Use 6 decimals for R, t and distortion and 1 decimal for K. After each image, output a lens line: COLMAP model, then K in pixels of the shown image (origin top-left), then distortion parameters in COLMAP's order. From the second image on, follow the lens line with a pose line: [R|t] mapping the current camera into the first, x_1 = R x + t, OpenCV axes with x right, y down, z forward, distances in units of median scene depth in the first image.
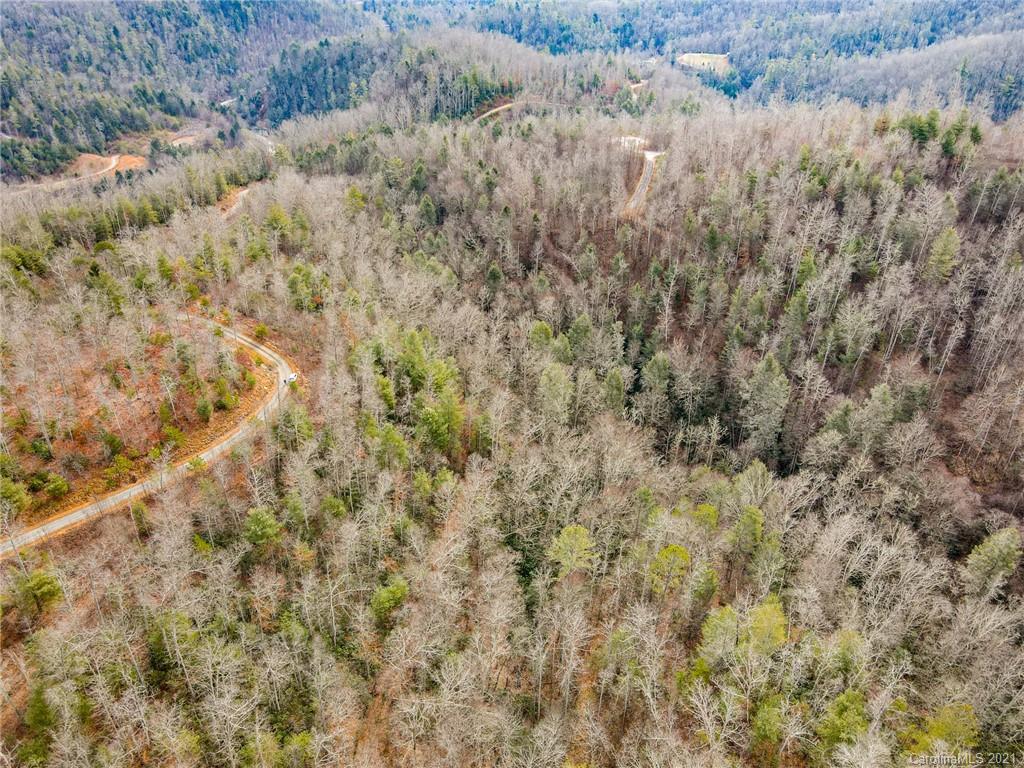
lens RADIAL K [[764.5, 0, 512.3], [0, 764.5, 385.5], [0, 0, 1]] dist [0.024840, -0.014409]
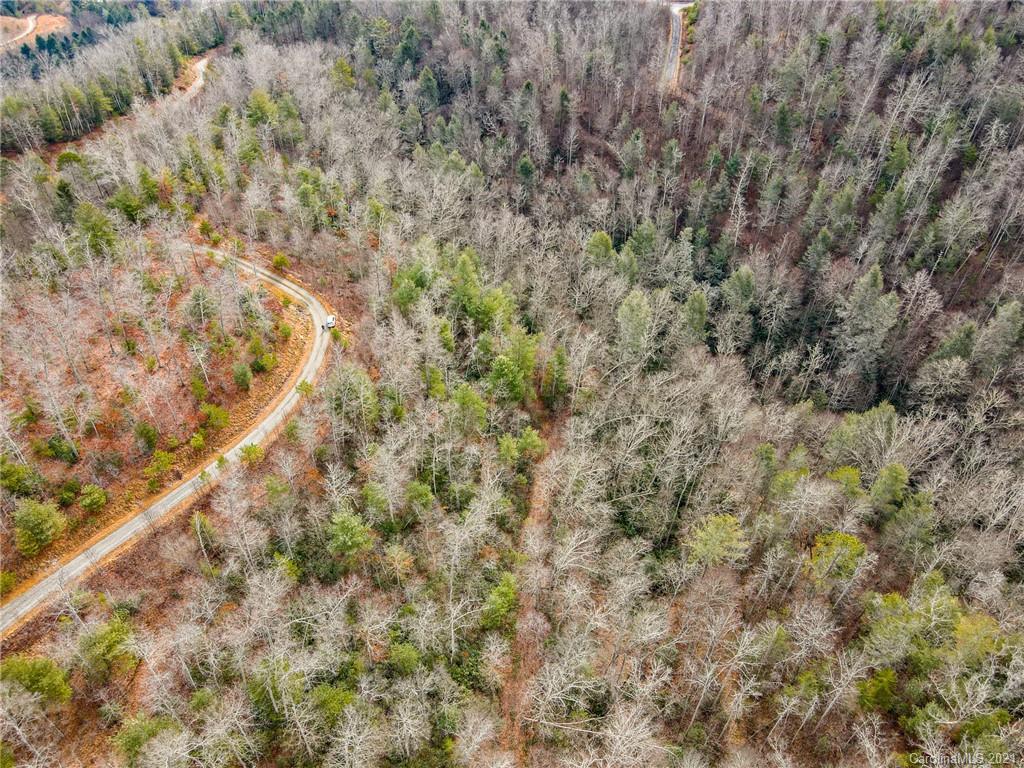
lens RADIAL K [[764.5, 0, 511.2], [0, 764.5, 382.7], [0, 0, 1]] dist [0.024840, -0.014409]
pose [[0.997461, -0.052390, 0.048228, -0.113726], [0.042821, 0.982442, 0.181590, -0.077794], [-0.056894, -0.179063, 0.982191, 0.120248]]
